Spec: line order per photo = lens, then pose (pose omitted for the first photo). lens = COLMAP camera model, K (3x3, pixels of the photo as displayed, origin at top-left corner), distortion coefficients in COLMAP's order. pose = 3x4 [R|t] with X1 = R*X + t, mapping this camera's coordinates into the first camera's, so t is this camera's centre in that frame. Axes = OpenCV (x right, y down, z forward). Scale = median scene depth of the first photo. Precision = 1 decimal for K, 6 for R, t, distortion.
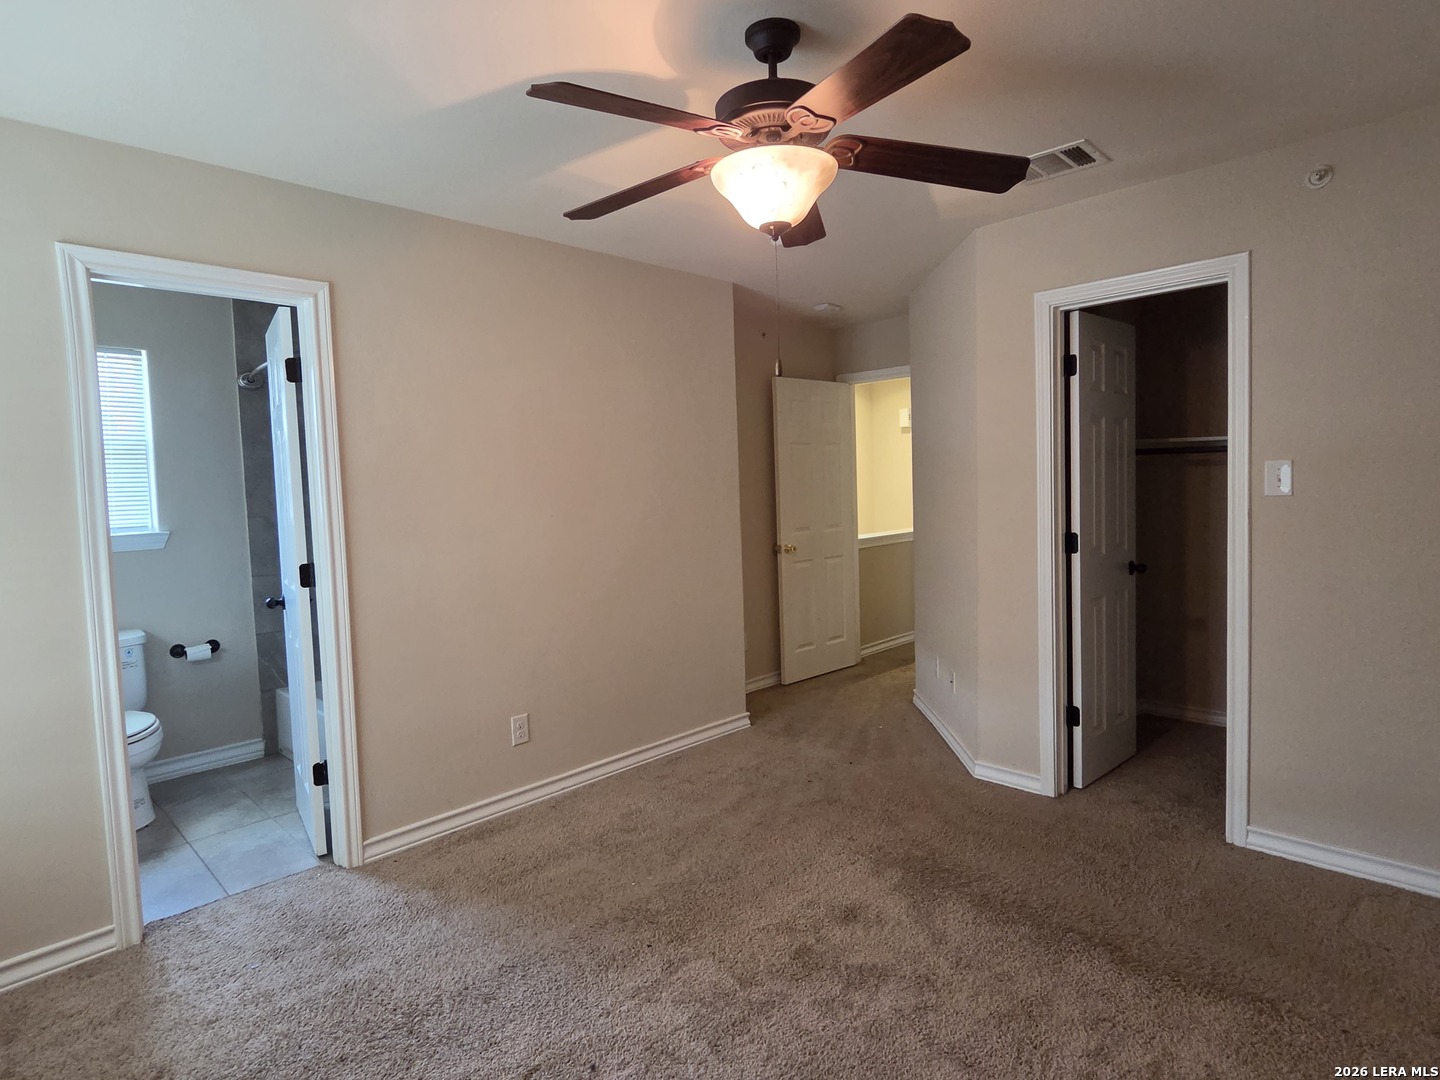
lens RADIAL K [[791.9, 0, 707.1], [0, 791.9, 535.3], [0, 0, 1]] dist [-0.004907, 0.002310]
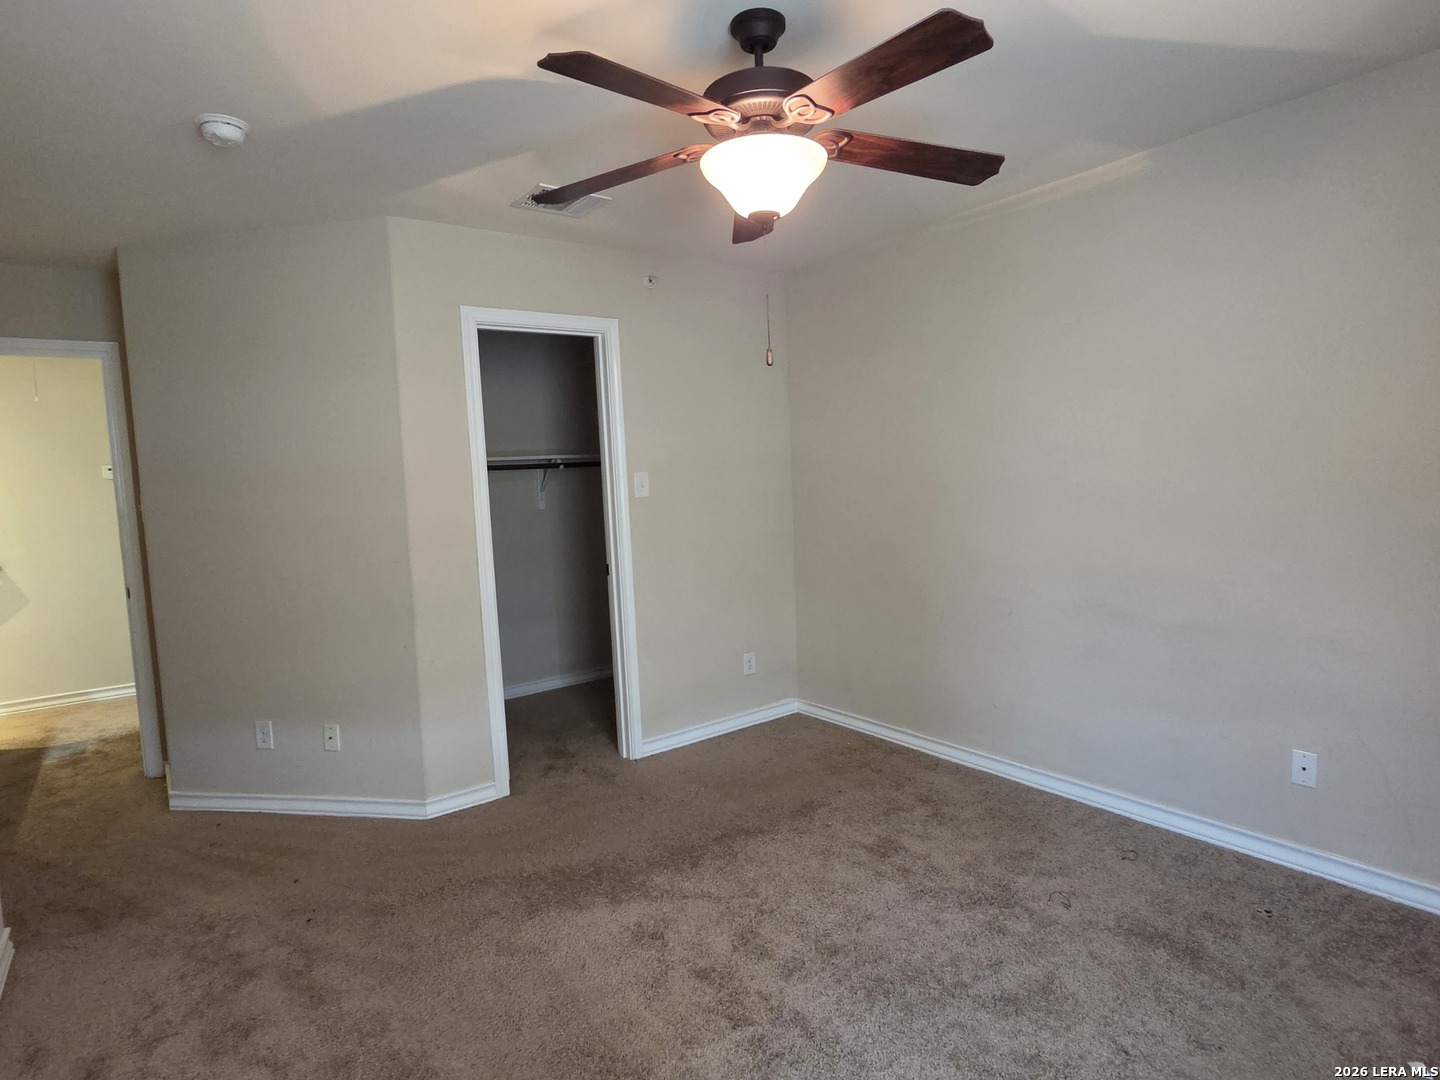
lens RADIAL K [[791.9, 0, 719.3], [0, 791.9, 555.1], [0, 0, 1]] dist [-0.004907, 0.002310]
pose [[0.128935, -0.077801, 0.988596, -0.531702], [0.098426, 0.992999, 0.065310, -0.025168], [-0.986756, 0.088883, 0.135690, 0.547593]]
